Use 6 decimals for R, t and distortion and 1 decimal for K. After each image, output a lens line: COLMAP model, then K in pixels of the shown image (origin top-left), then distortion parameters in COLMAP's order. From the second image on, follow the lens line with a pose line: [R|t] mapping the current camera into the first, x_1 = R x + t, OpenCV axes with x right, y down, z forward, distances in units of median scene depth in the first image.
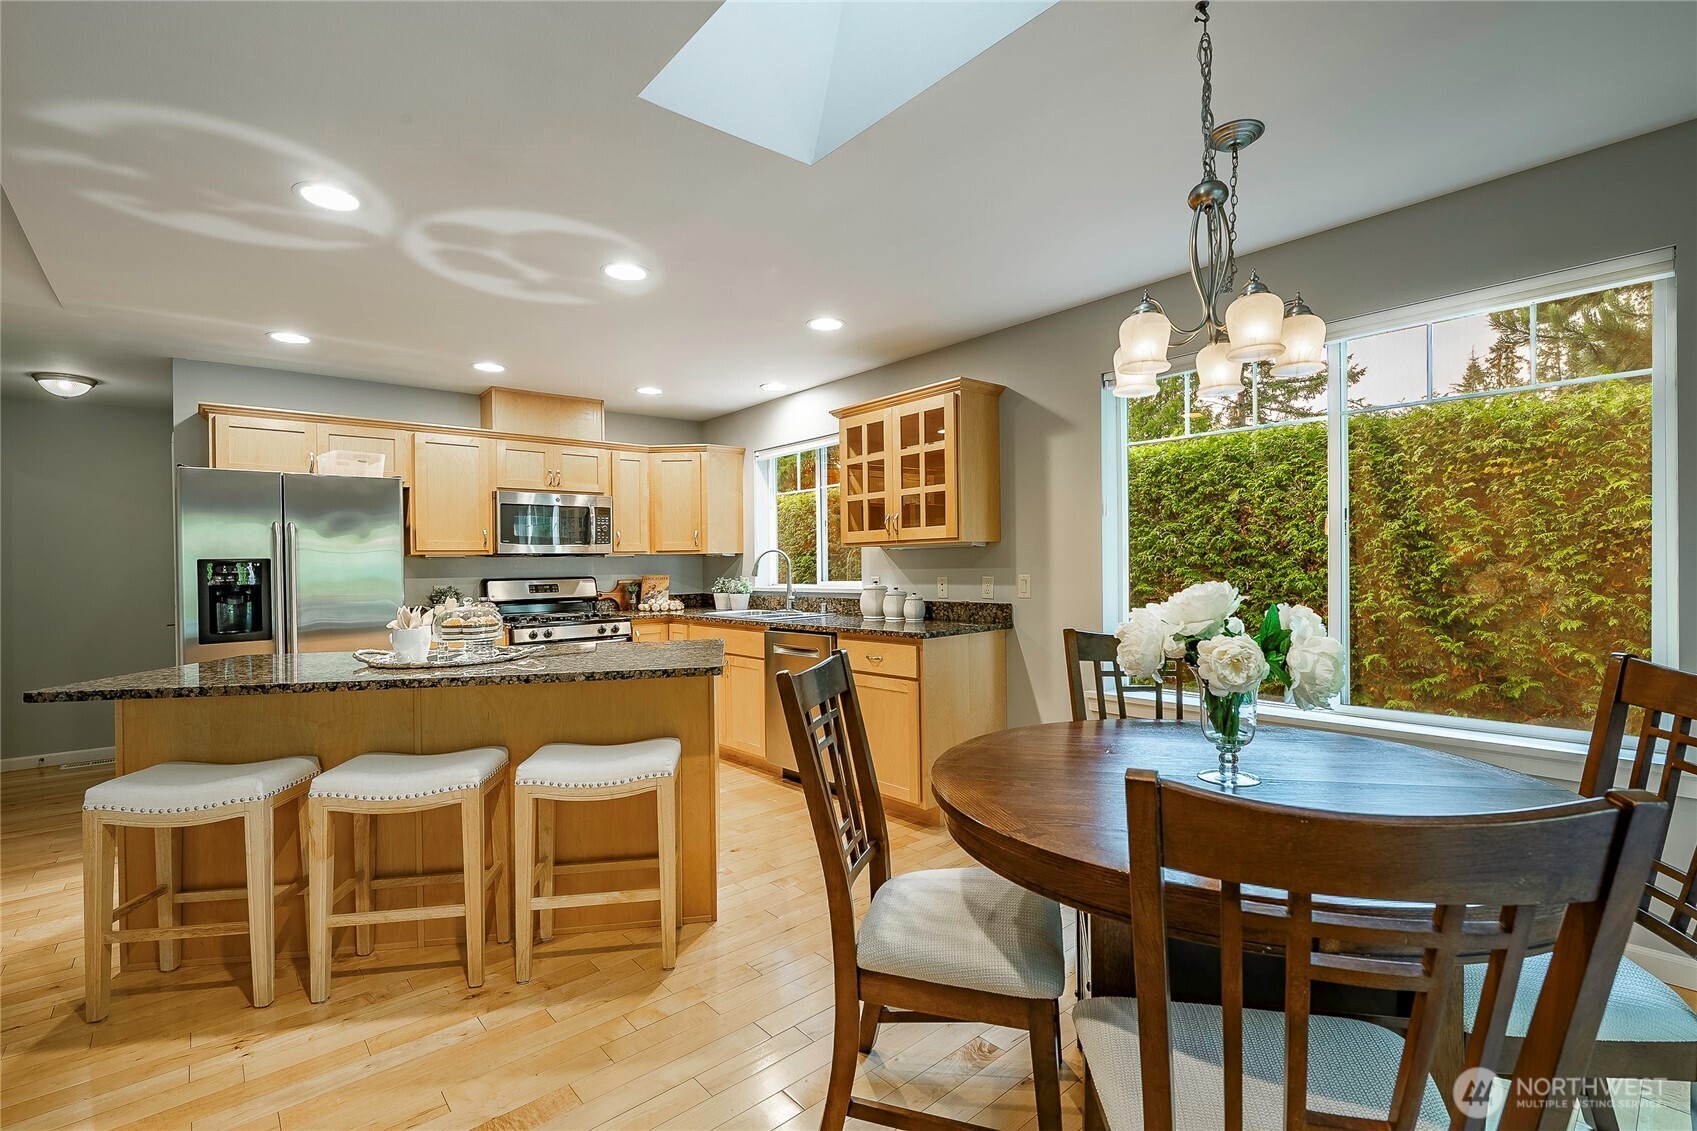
lens RADIAL K [[758.2, 0, 859.8], [0, 758.2, 560.9], [0, 0, 1]] dist [-0.001166, -0.002204]
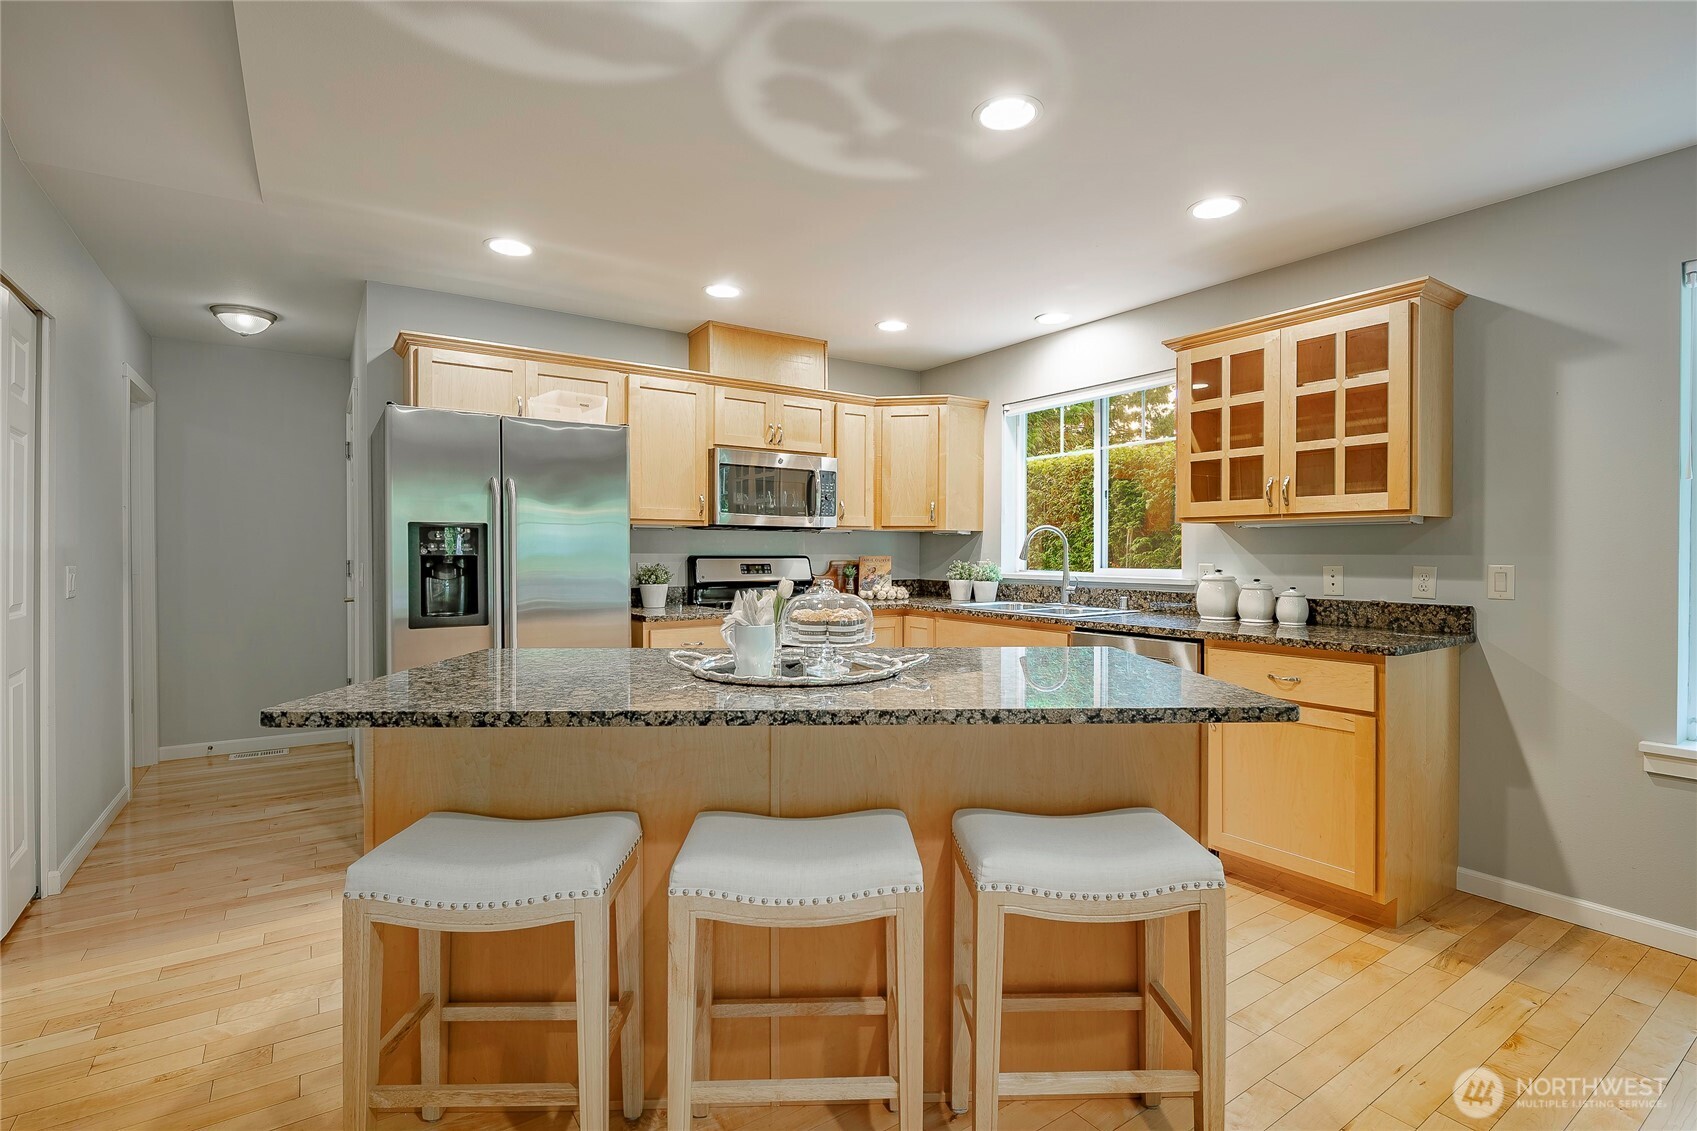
lens RADIAL K [[793.3, 0, 851.0], [0, 793.3, 554.4], [0, 0, 1]] dist [0.002499, -0.002500]
pose [[0.992244, 0.021318, -0.122461, -0.265486], [-0.020072, 0.999734, 0.011398, 0.011296], [0.122671, -0.008851, 0.992408, 0.195589]]
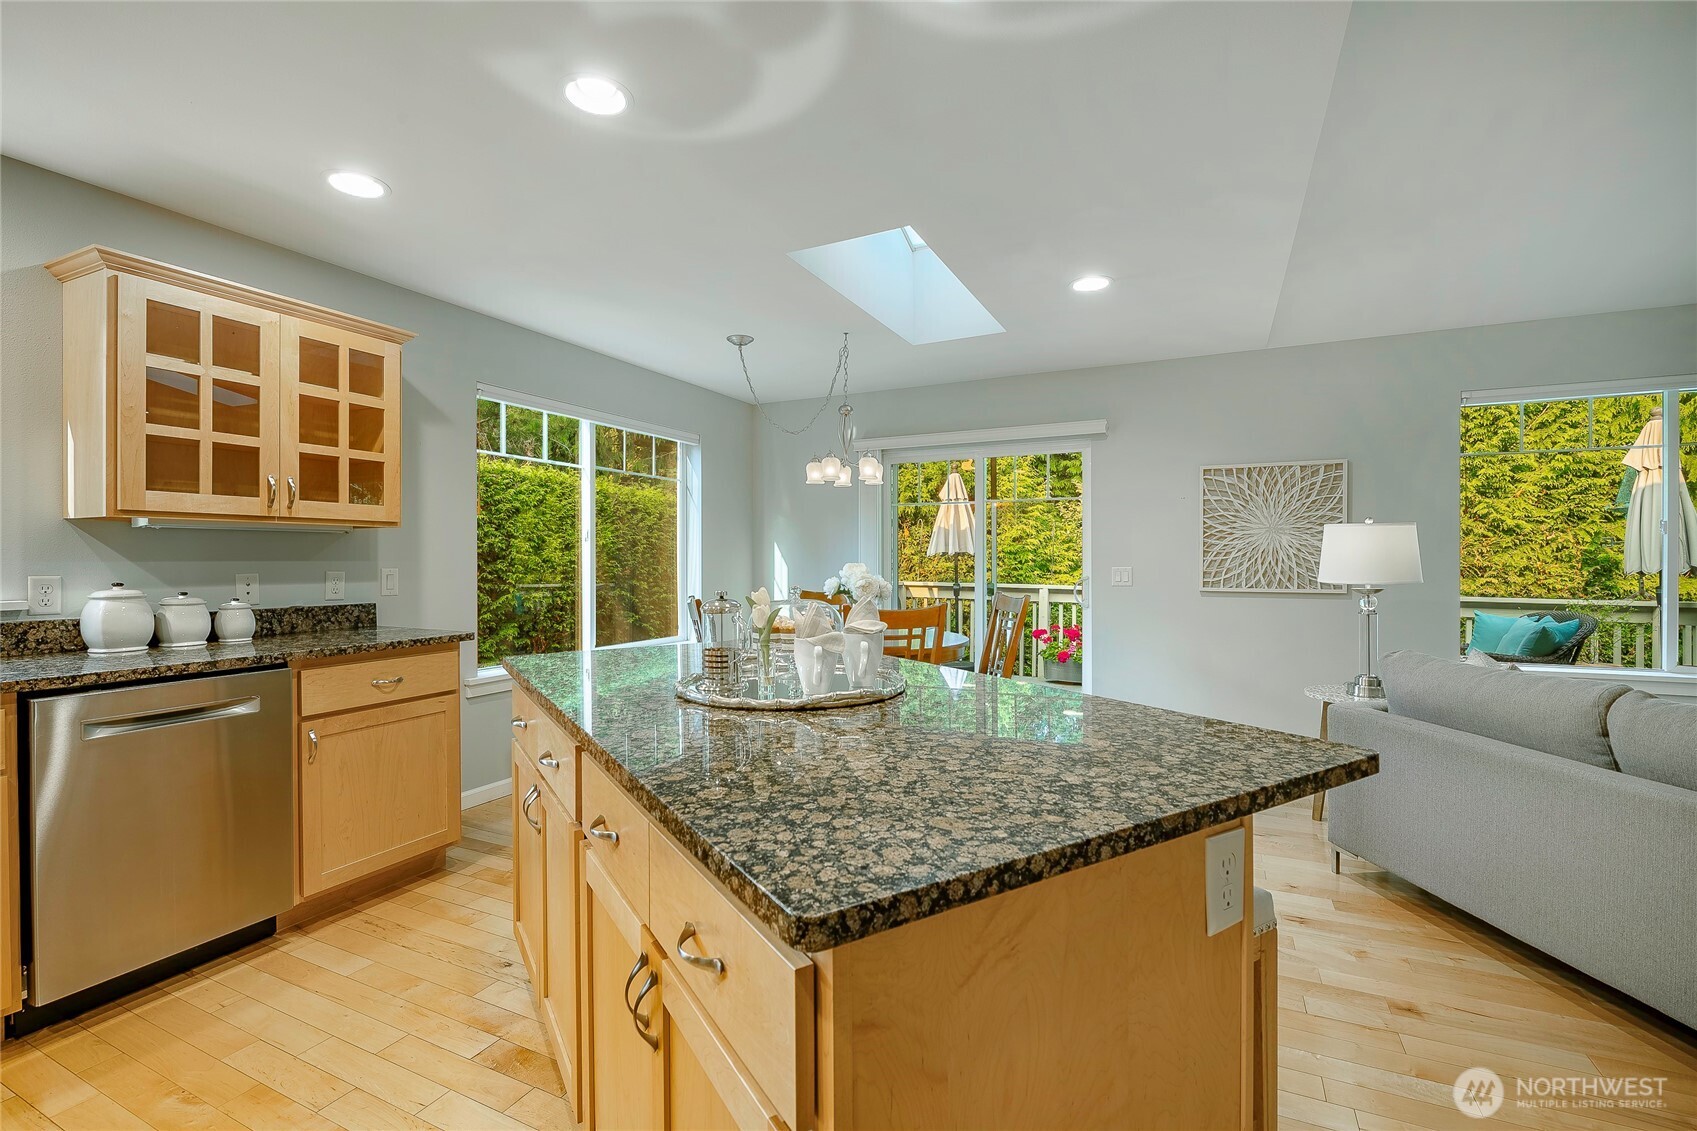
lens RADIAL K [[758.2, 0, 856.0], [0, 758.2, 556.9], [0, 0, 1]] dist [-0.001166, -0.002204]
pose [[-0.382982, 0.022660, 0.923478, -0.748464], [0.005567, 0.999738, -0.022222, 0.025341], [-0.923739, -0.003369, -0.383008, 0.783640]]
